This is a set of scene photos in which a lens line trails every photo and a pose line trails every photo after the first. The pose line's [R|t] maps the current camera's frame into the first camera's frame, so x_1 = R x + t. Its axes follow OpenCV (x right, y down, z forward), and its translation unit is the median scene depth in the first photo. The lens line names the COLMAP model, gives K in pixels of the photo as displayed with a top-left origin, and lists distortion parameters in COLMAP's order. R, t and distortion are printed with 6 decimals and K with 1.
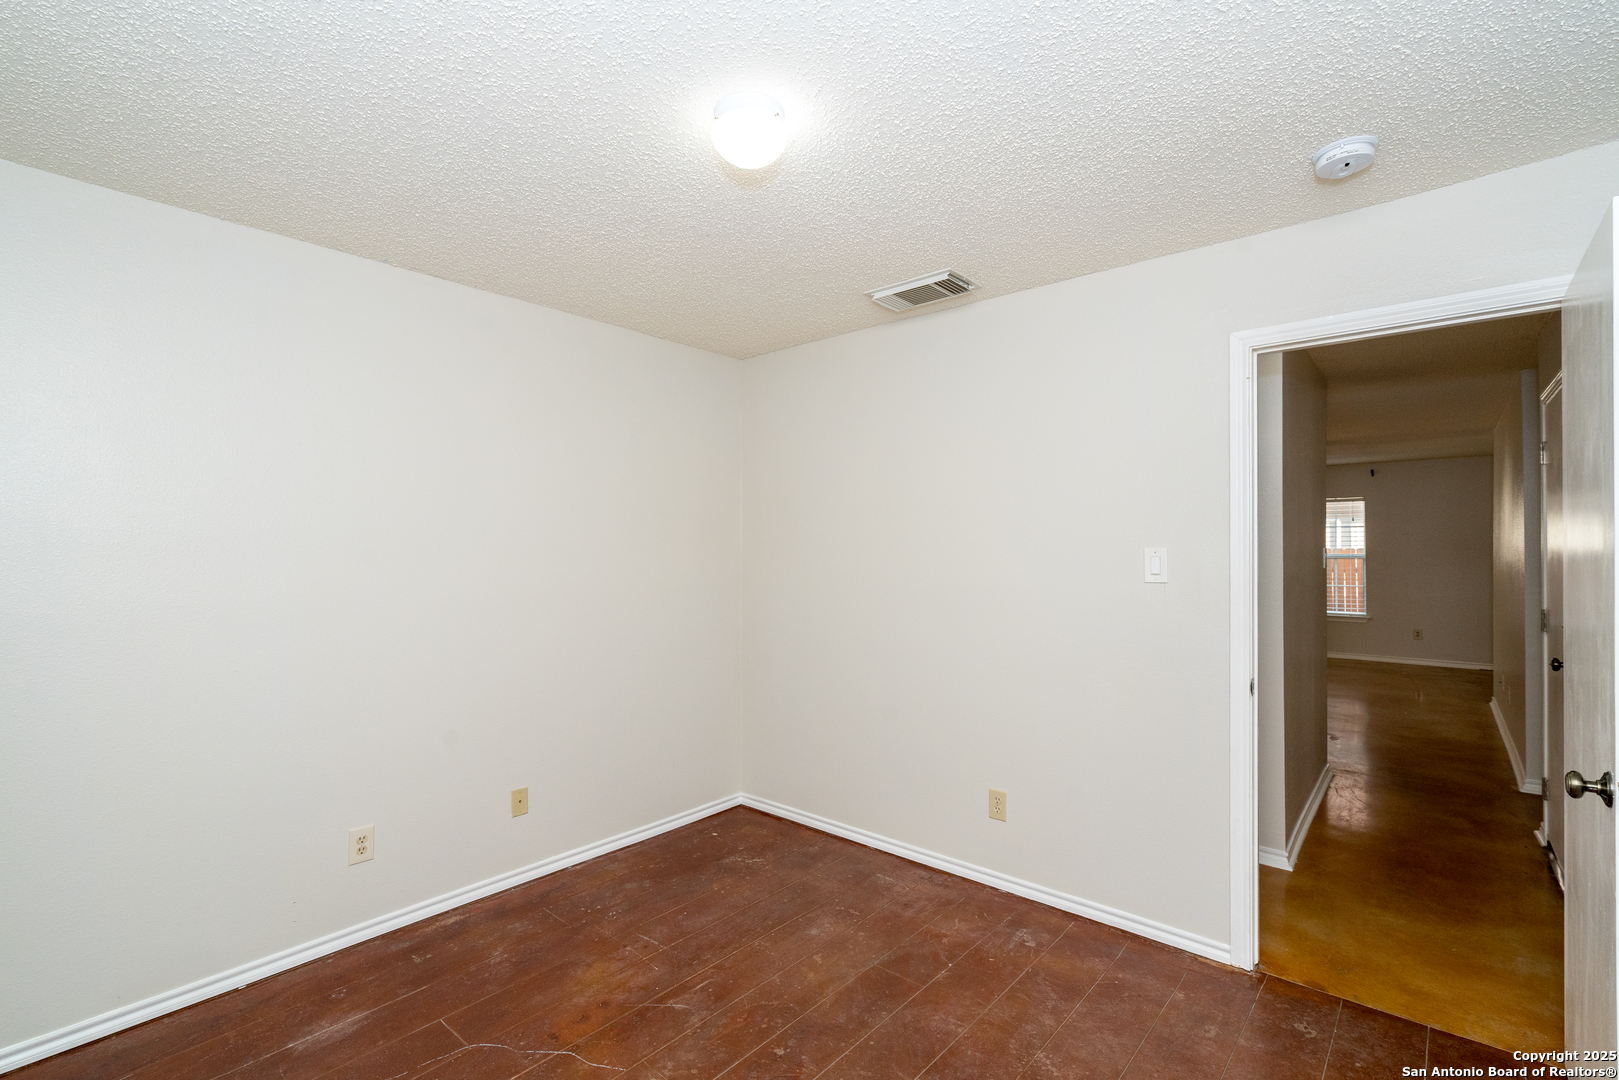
lens RADIAL K [[731.6, 0, 805.6], [0, 731.6, 550.2], [0, 0, 1]] dist [-0.013237, 0.004442]
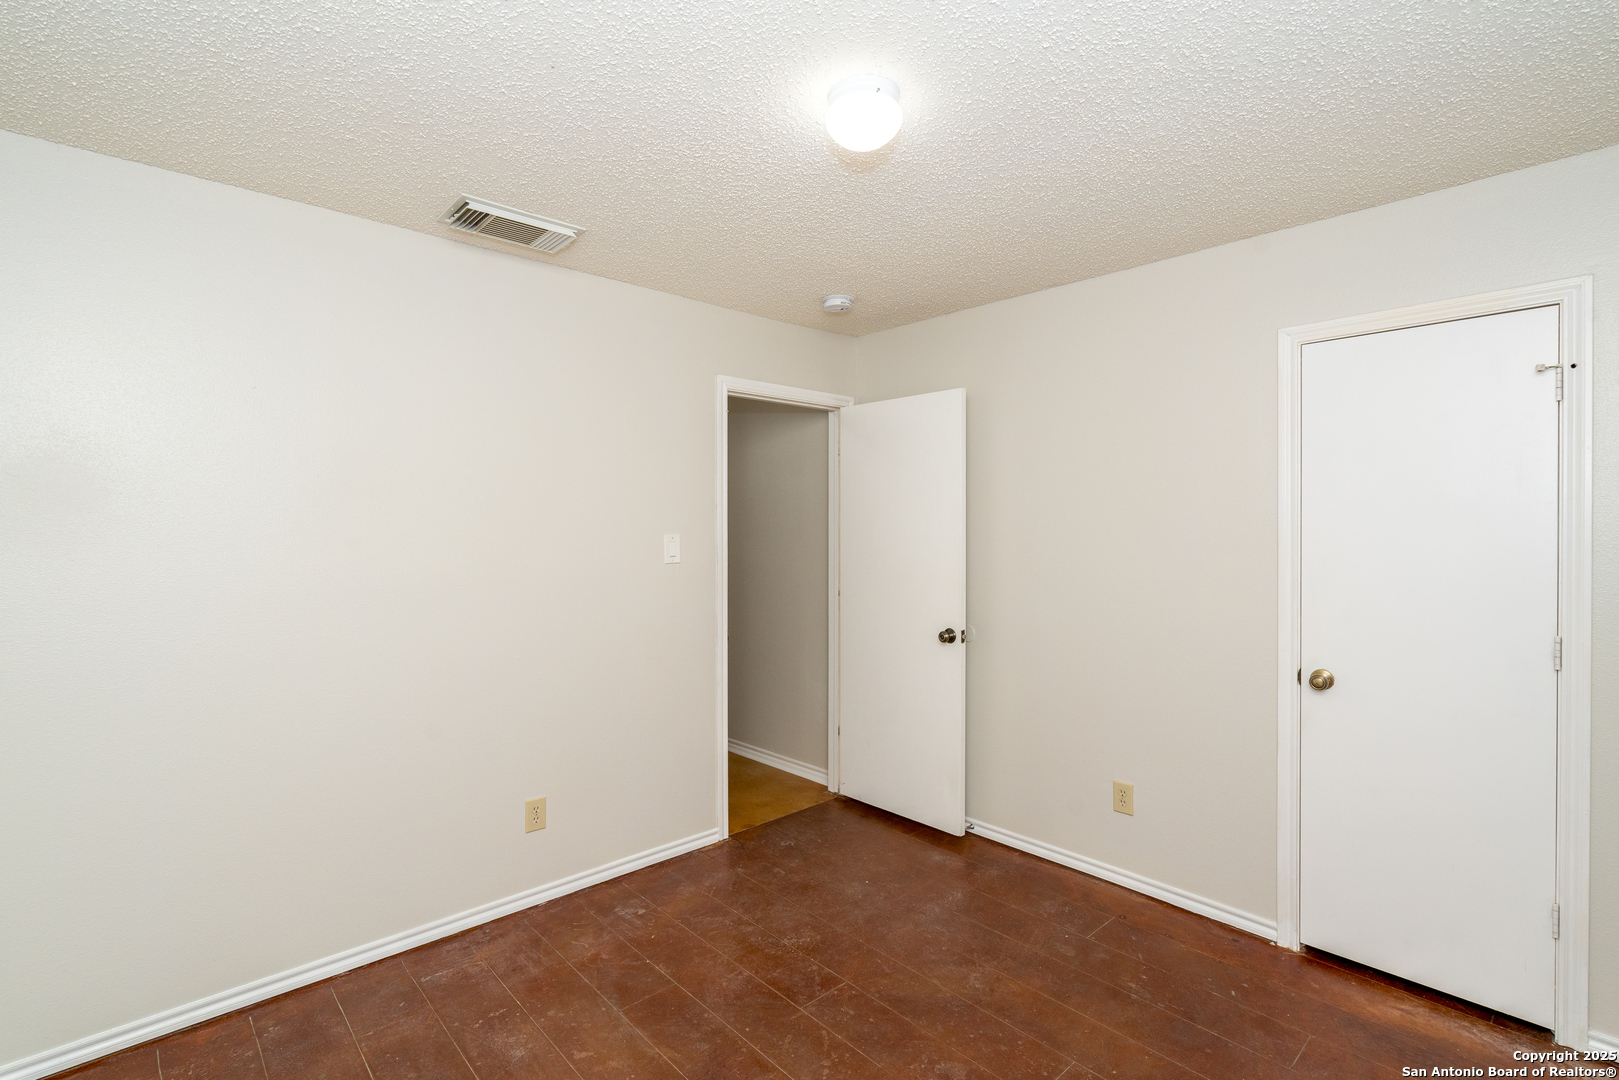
lens RADIAL K [[731.6, 0, 818.5], [0, 731.6, 541.8], [0, 0, 1]] dist [-0.013237, 0.004442]
pose [[0.096130, -0.009929, 0.995319, -0.732873], [0.005874, 0.999938, 0.009407, -0.001855], [-0.995351, 0.004942, 0.096182, 0.662411]]
